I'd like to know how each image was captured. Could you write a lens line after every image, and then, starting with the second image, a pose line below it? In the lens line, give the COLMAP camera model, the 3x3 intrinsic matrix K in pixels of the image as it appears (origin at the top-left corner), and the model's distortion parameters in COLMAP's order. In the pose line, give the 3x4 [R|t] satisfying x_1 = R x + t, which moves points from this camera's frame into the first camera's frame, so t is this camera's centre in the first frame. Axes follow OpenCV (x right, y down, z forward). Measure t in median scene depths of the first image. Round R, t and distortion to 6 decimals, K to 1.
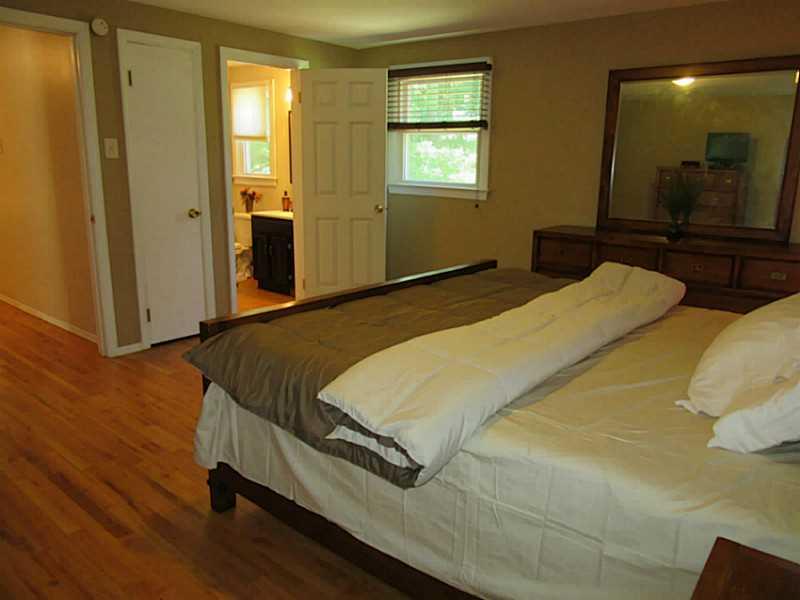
lens RADIAL K [[607.1, 0, 403.2], [0, 607.1, 301.9], [0, 0, 1]] dist [-0.078520, 0.058162]
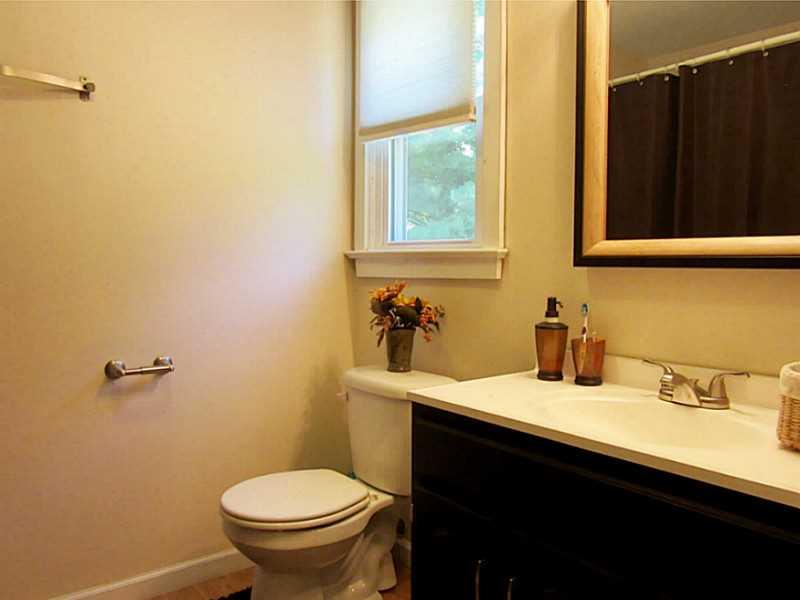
lens RADIAL K [[607.1, 0, 403.2], [0, 607.1, 301.9], [0, 0, 1]] dist [-0.078520, 0.058162]
pose [[0.977846, -0.001523, -0.209322, -0.194051], [-0.034773, 0.984898, -0.169607, -0.132322], [0.206419, 0.173128, 0.963025, 0.719547]]
